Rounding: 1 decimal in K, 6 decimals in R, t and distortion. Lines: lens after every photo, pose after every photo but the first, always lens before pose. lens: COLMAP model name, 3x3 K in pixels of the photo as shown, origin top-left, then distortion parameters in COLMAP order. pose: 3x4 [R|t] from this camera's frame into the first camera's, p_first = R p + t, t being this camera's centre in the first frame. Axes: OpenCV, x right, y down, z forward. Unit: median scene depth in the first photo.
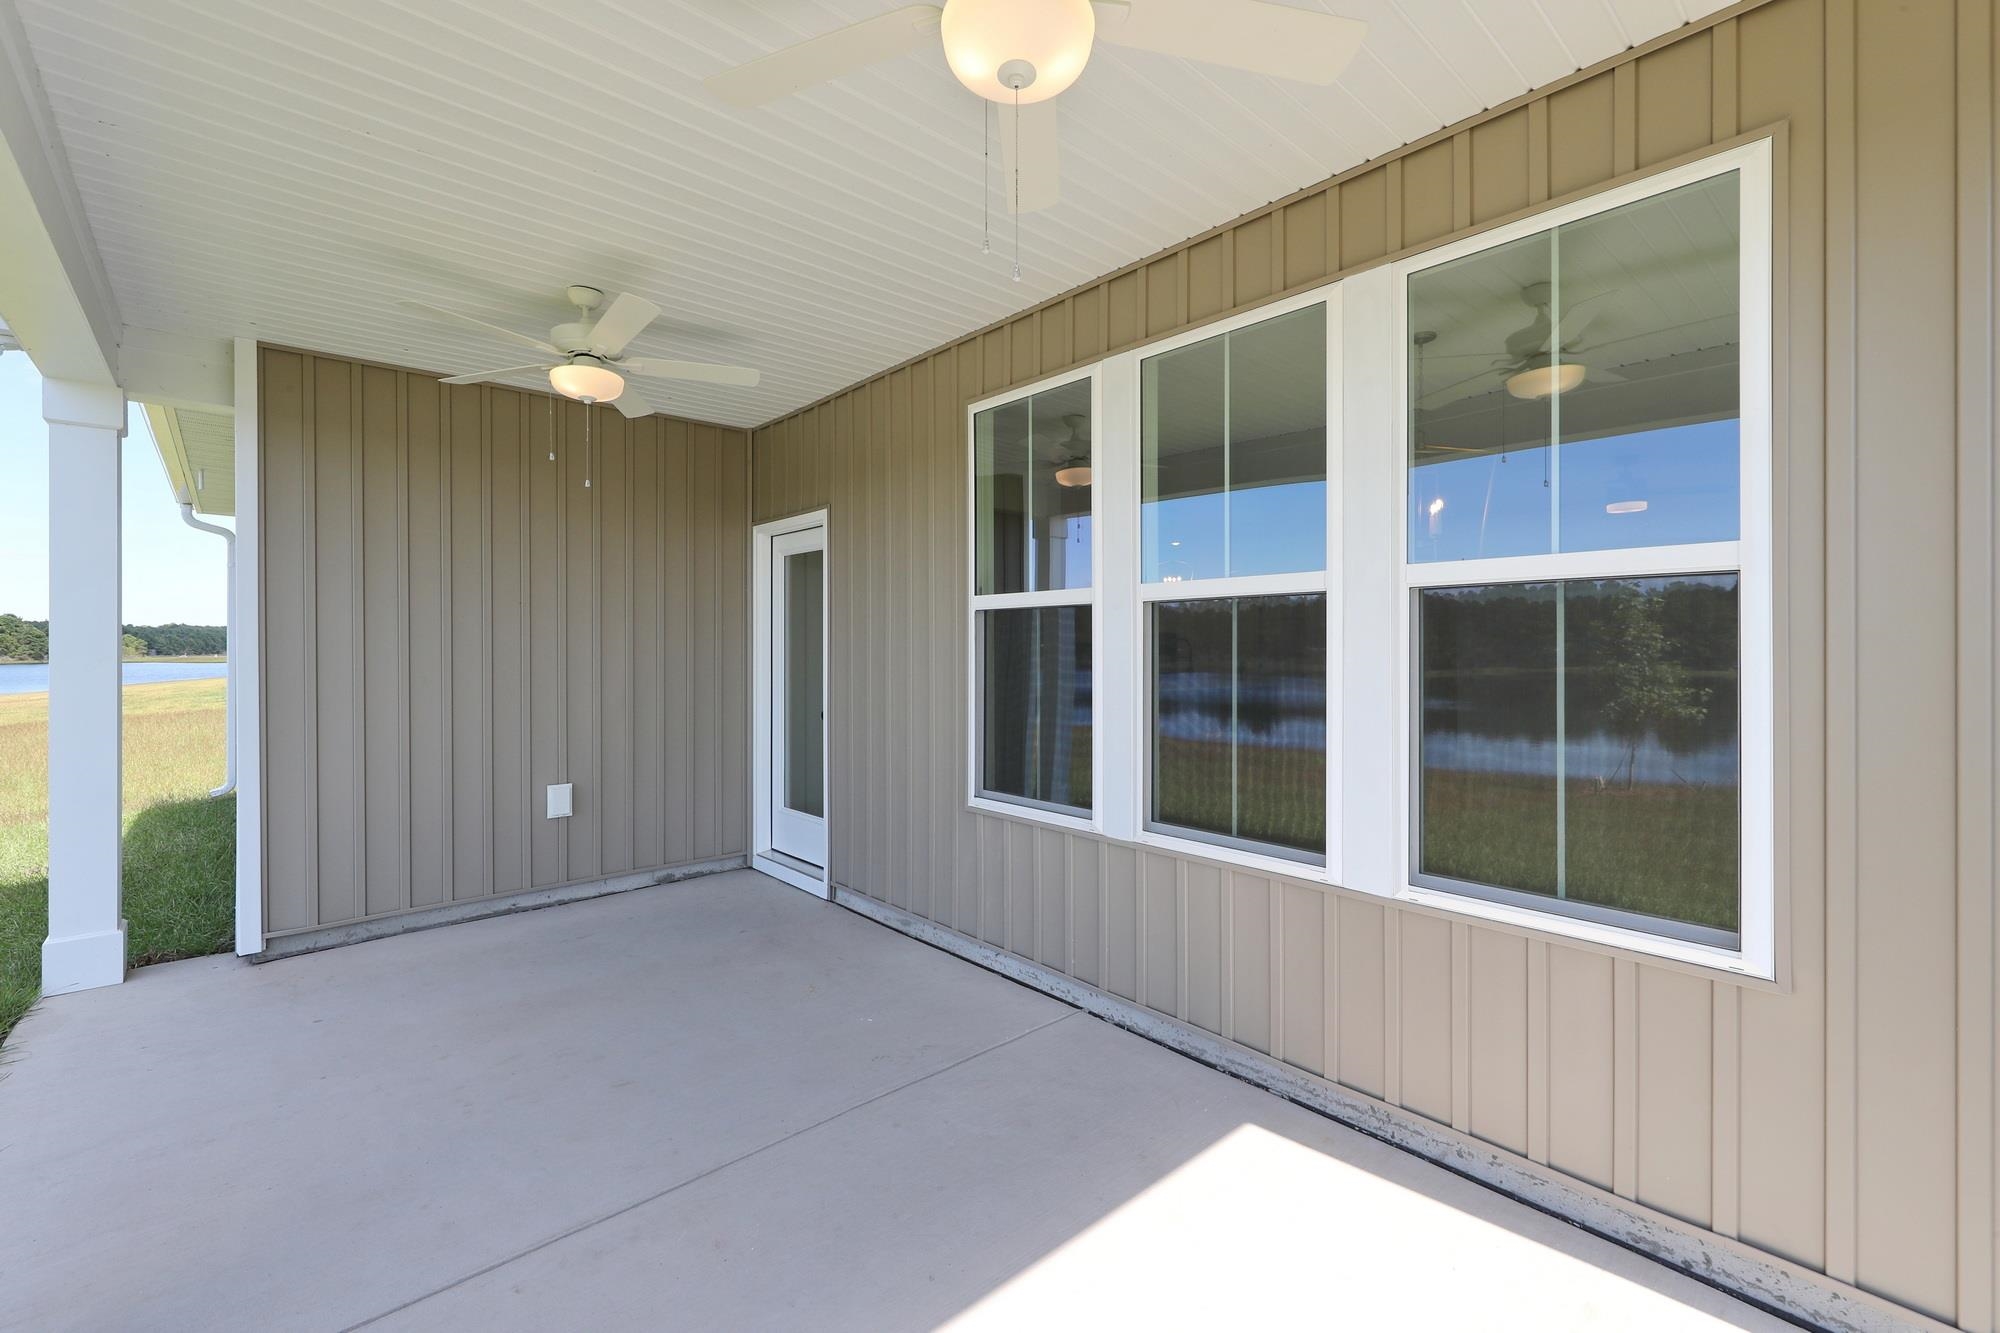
lens RADIAL K [[860.9, 0, 995.1], [0, 860.9, 659.6], [0, 0, 1]] dist [-0.000177, 0.000759]
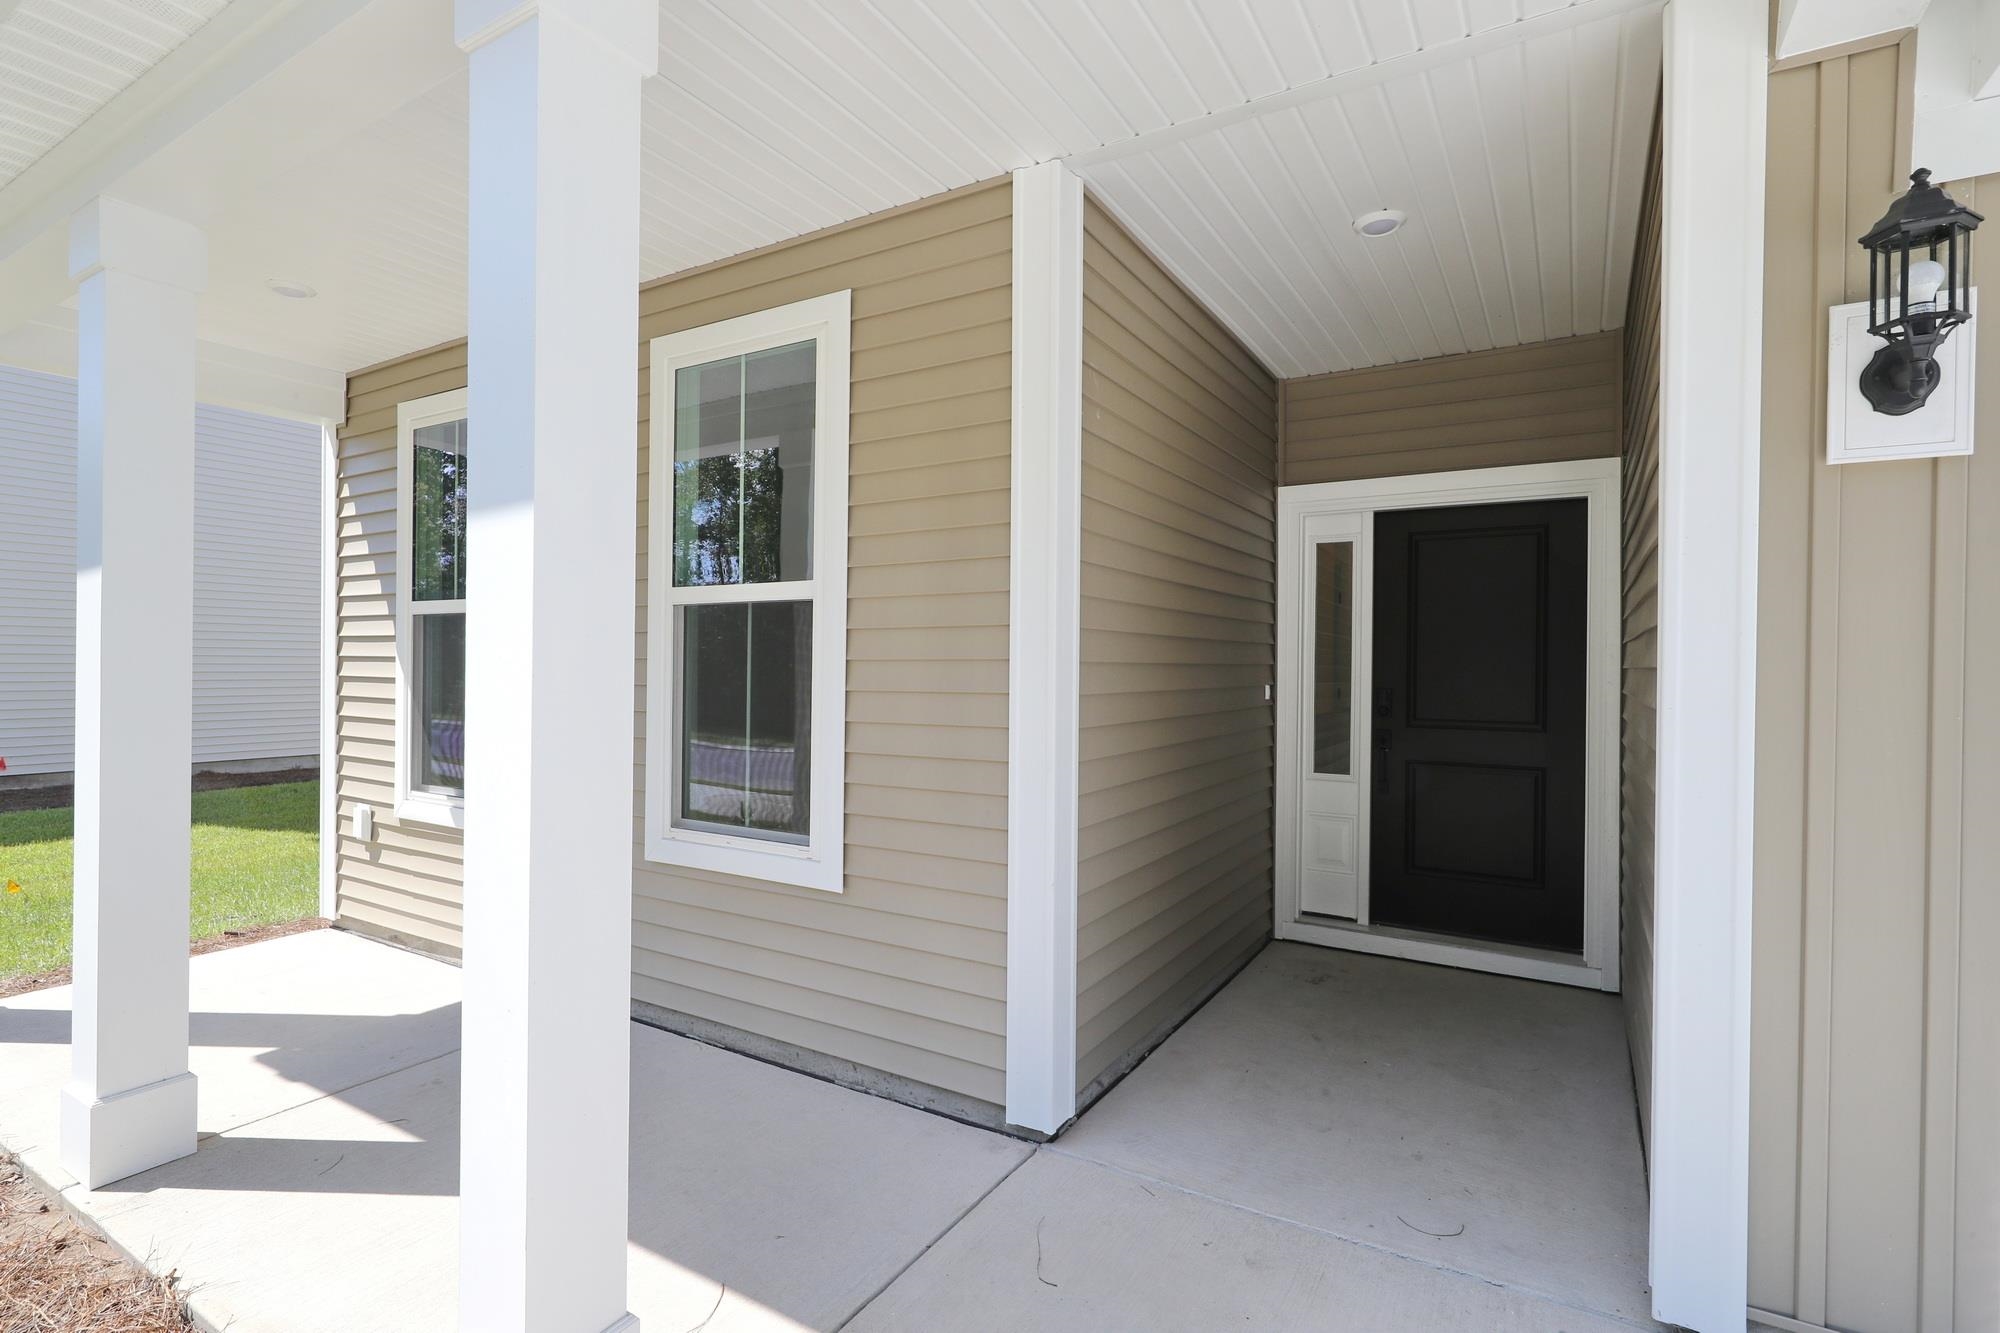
lens RADIAL K [[975.7, 0, 1002.3], [0, 975.7, 648.4], [0, 0, 1]] dist [0.003312, 0.000119]
pose [[0.955138, -0.002153, 0.296153, 0.221439], [0.006765, 0.999871, -0.014552, 0.003798], [-0.296084, 0.015903, 0.955030, -0.252943]]
